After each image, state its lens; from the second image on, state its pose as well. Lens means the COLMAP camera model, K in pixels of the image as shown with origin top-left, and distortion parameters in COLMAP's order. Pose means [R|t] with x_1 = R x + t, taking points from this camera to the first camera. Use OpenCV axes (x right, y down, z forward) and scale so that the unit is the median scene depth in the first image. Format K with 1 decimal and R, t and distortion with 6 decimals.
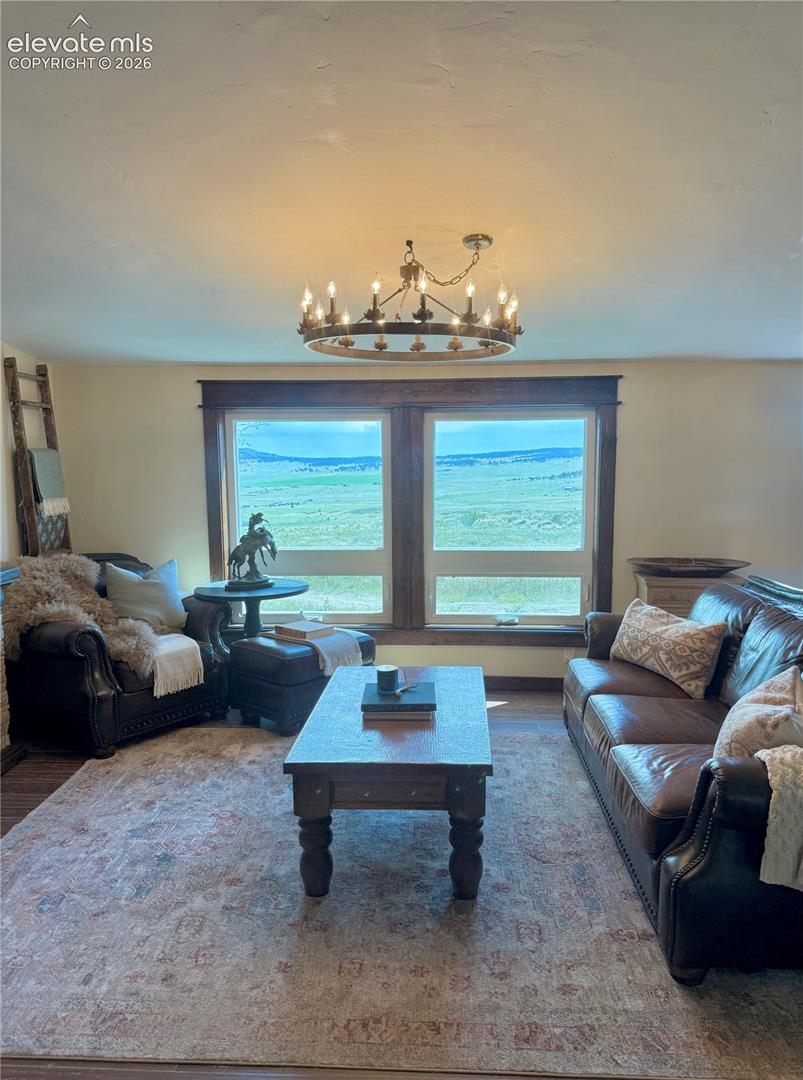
lens RADIAL K [[784.2, 0, 403.3], [0, 784.2, 543.3], [0, 0, 1]] dist [0.034002, -0.004226]
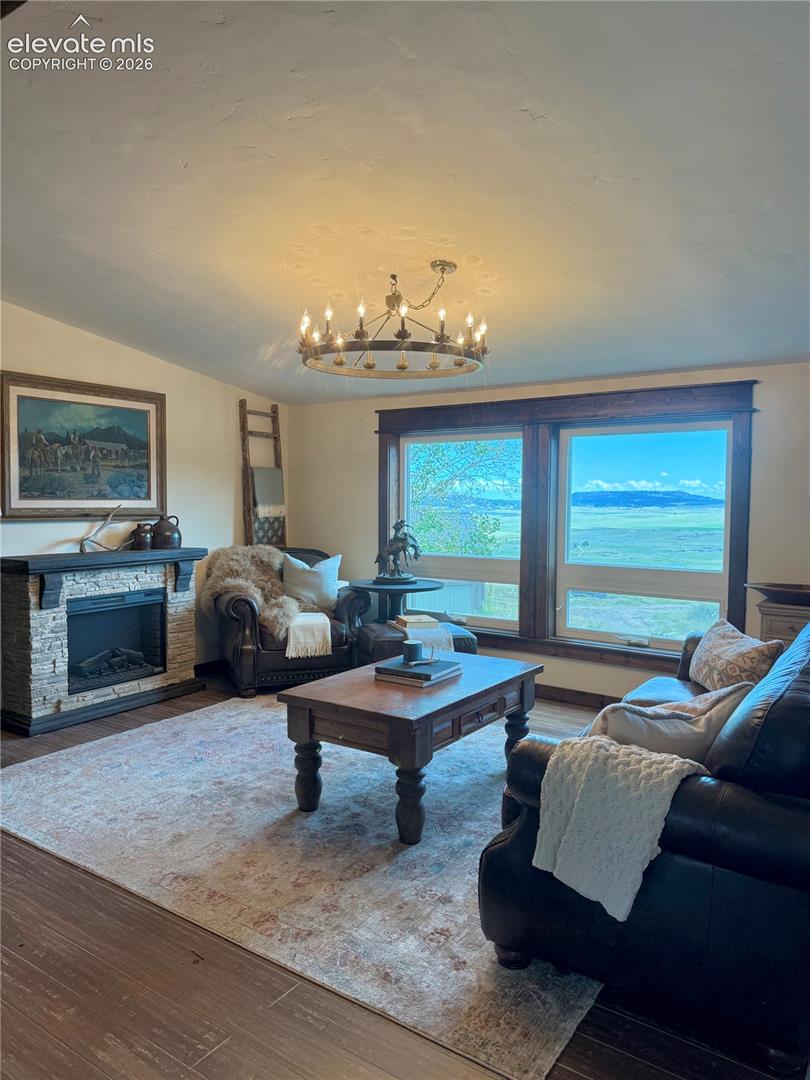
lens RADIAL K [[763.6, 0, 403.0], [0, 763.6, 544.3], [0, 0, 1]] dist [0.124036, -0.168655]
pose [[0.847942, 0.043547, -0.528298, 0.439308], [-0.071765, 0.996875, -0.033015, 0.037183], [0.525209, 0.065909, 0.848417, 0.036791]]
